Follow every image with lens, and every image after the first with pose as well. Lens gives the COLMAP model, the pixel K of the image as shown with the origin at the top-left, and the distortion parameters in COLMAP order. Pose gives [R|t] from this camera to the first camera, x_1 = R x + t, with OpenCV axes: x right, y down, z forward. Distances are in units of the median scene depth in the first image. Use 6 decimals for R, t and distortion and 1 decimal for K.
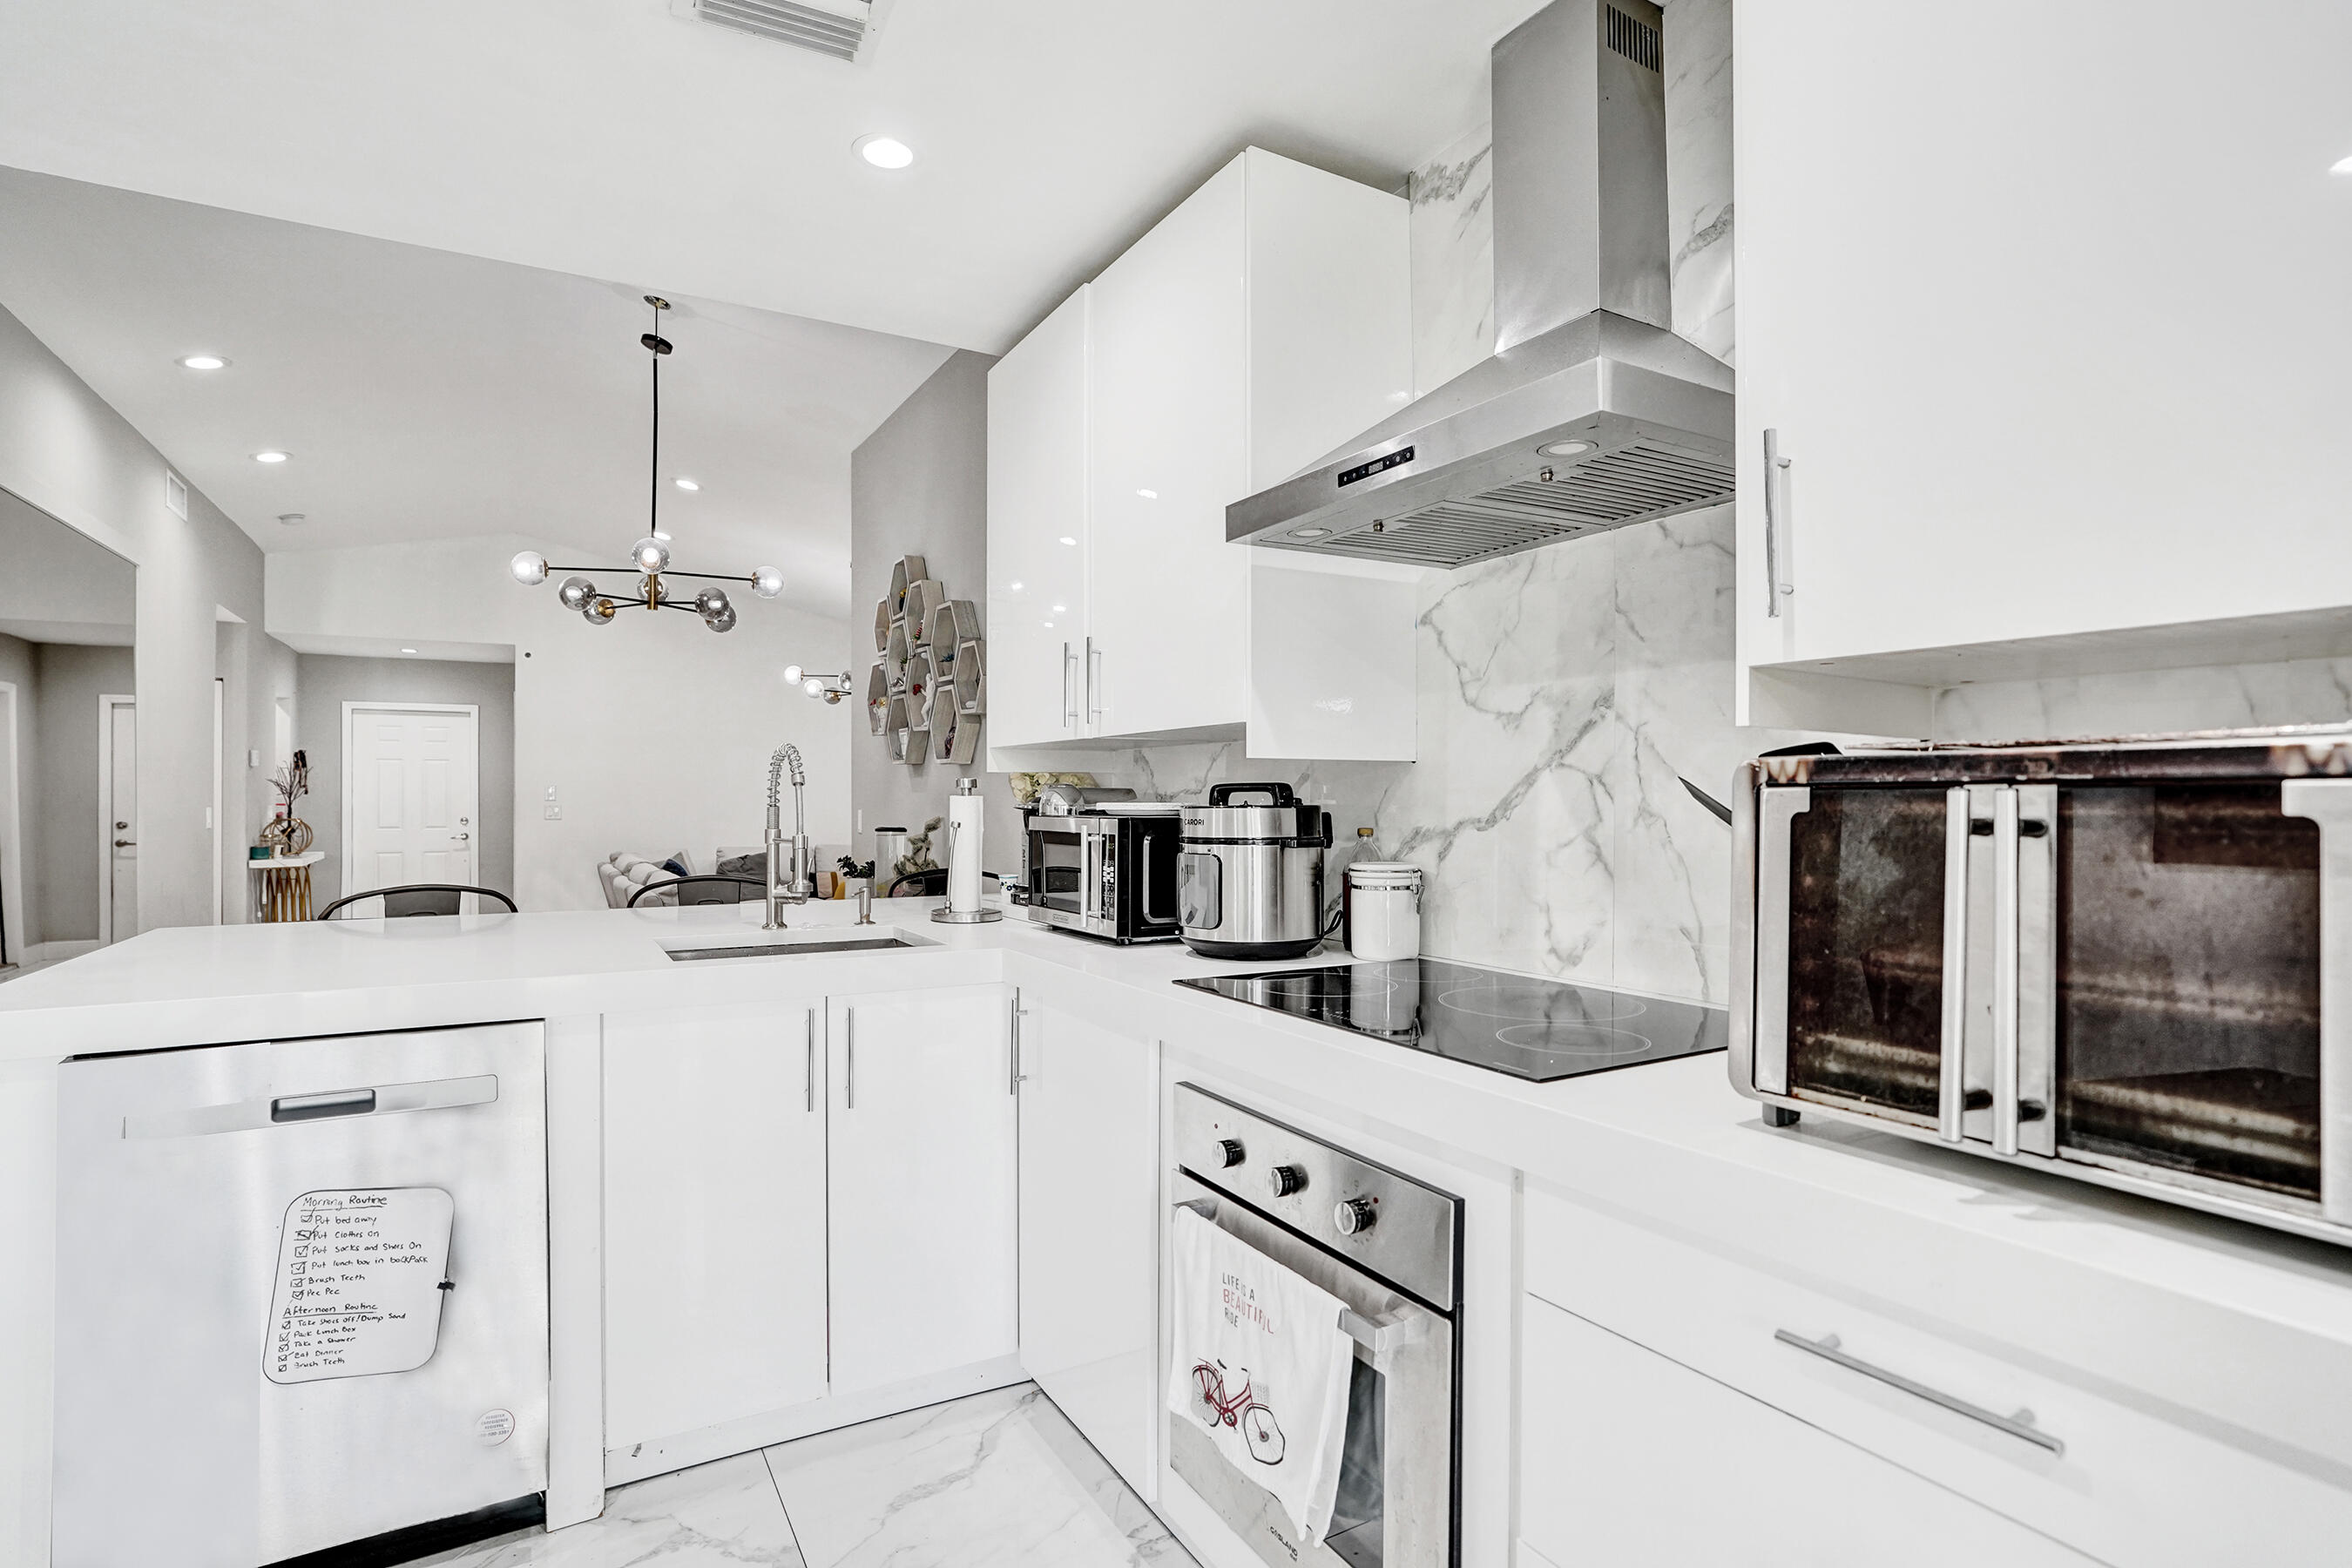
lens RADIAL K [[1140.3, 0, 1184.6], [0, 1140.3, 787.1], [0, 0, 1]] dist [-0.027073, 0.012293]
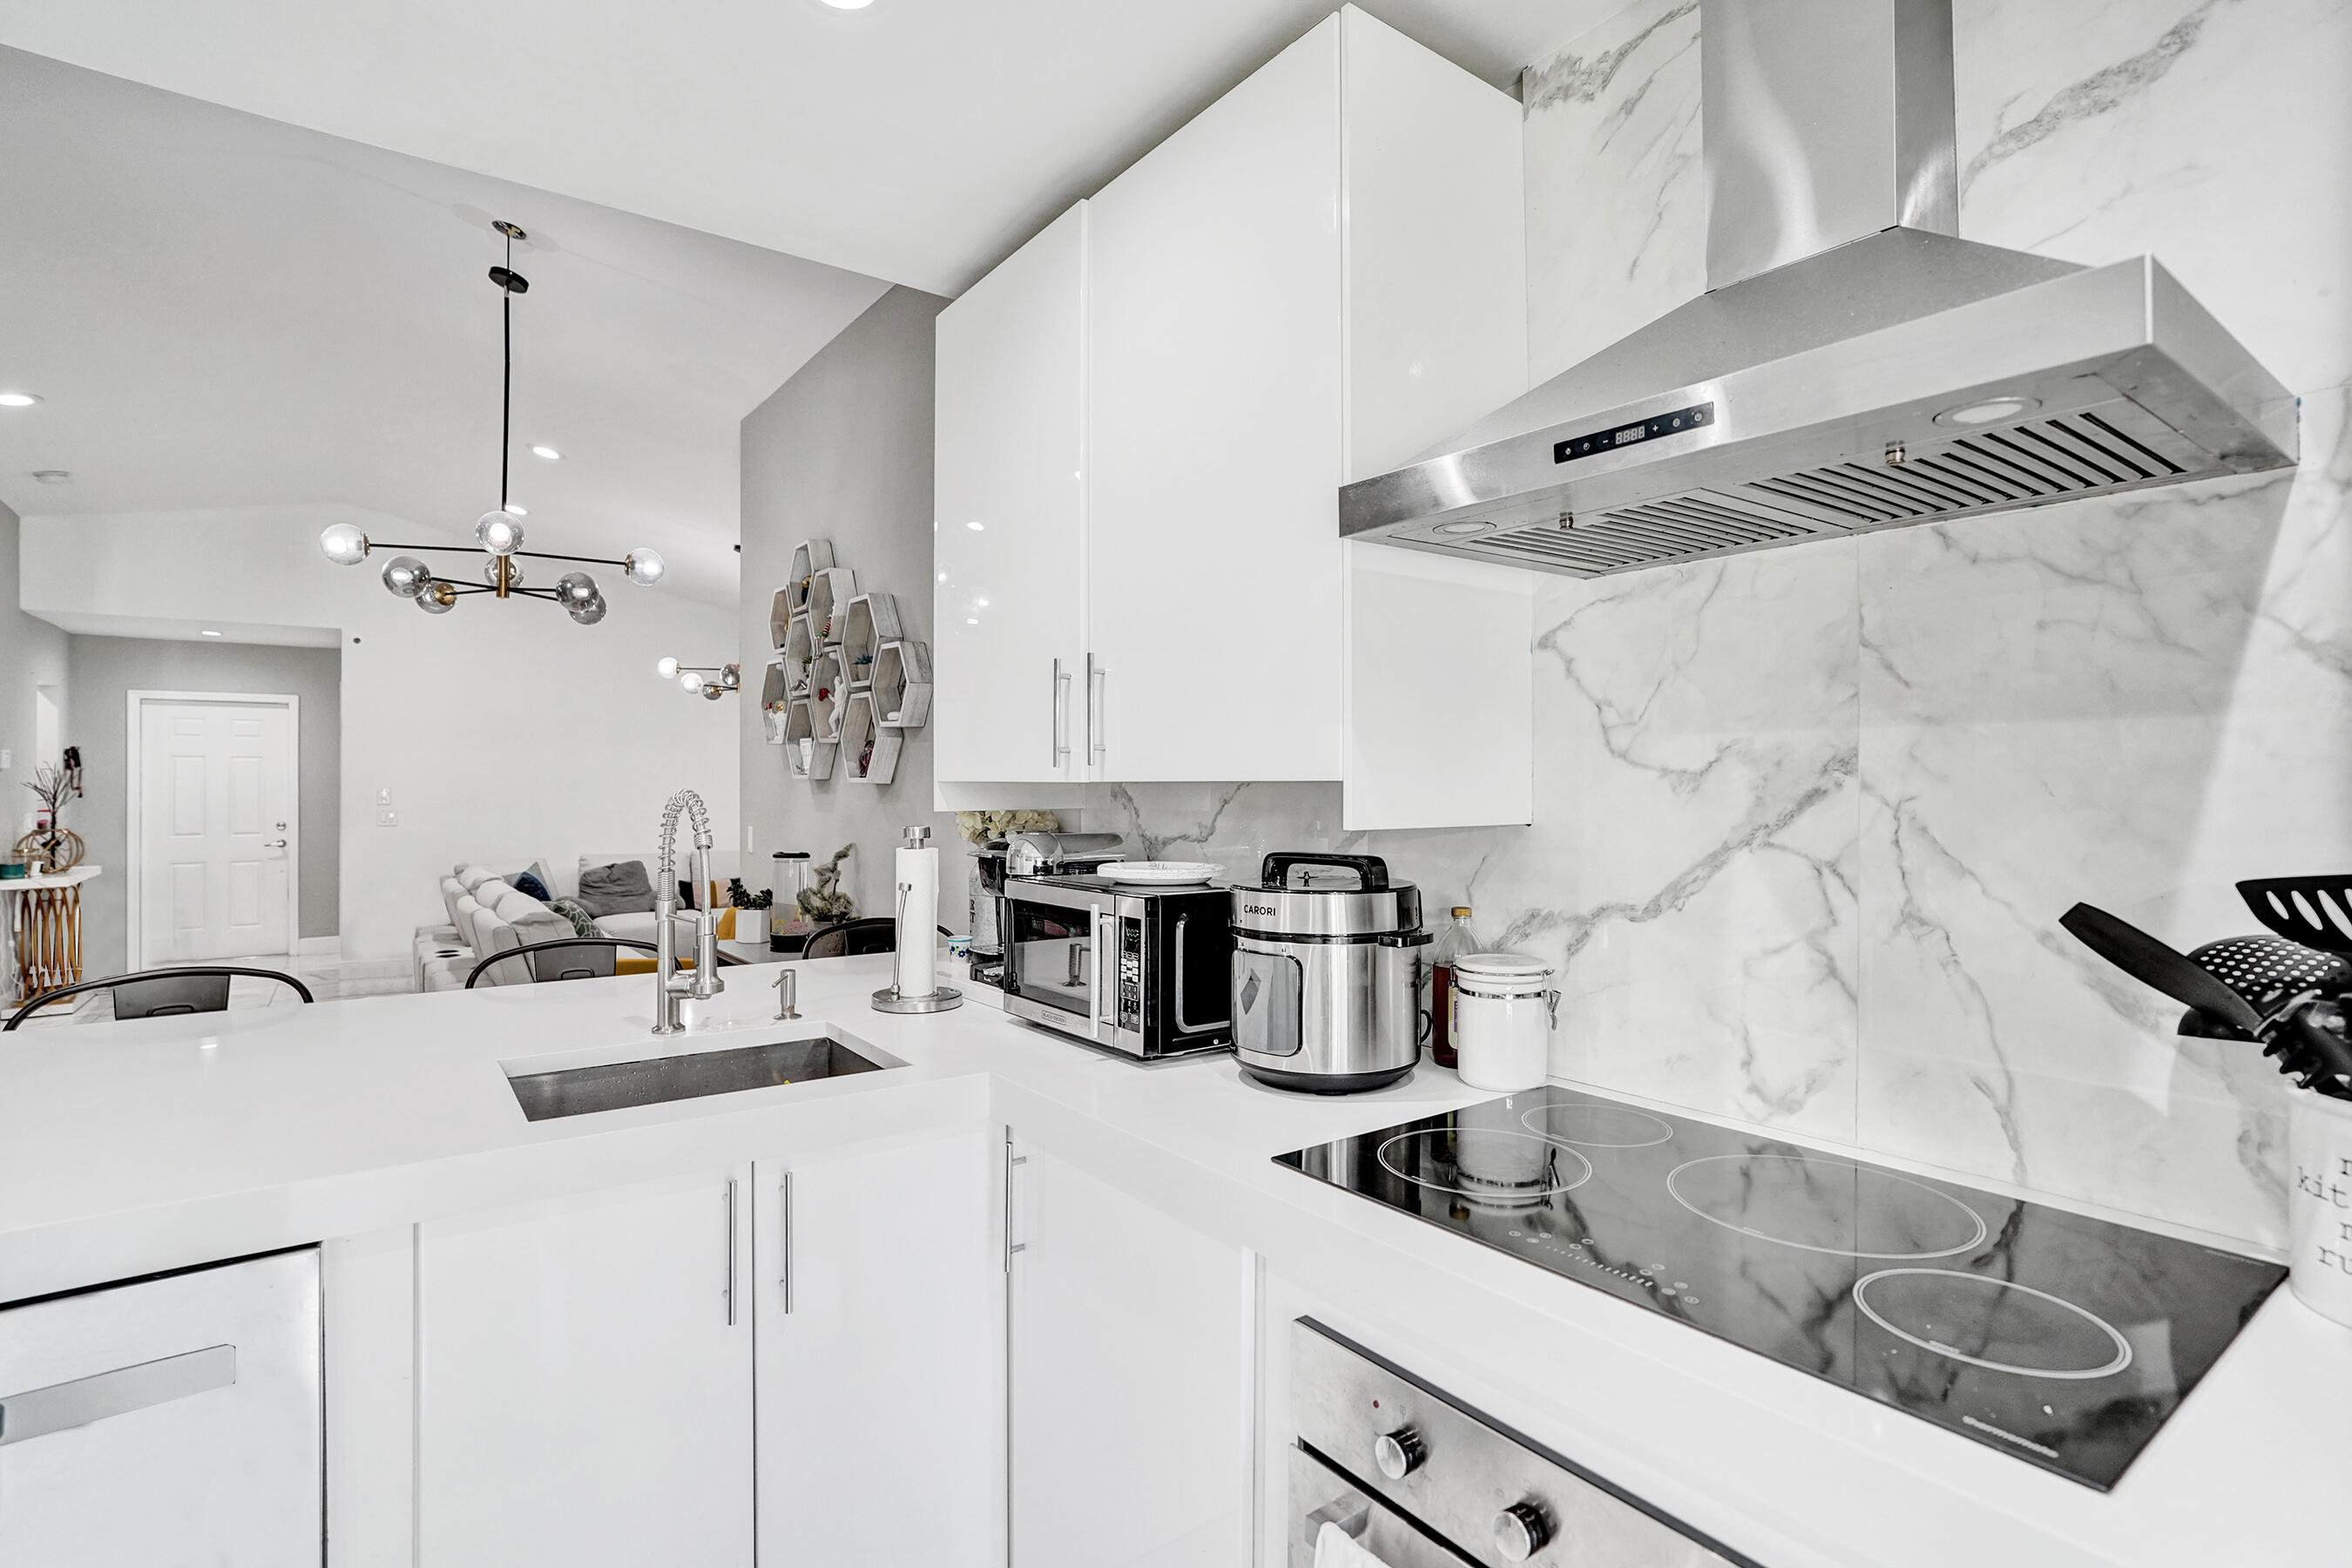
lens RADIAL K [[1140.3, 0, 1184.7], [0, 1140.3, 781.2], [0, 0, 1]] dist [-0.027073, 0.012293]
pose [[0.994820, 0.003065, 0.101606, -0.105956], [-0.003491, 0.999986, 0.004008, -0.051461], [-0.101592, -0.004342, 0.994817, 0.236654]]
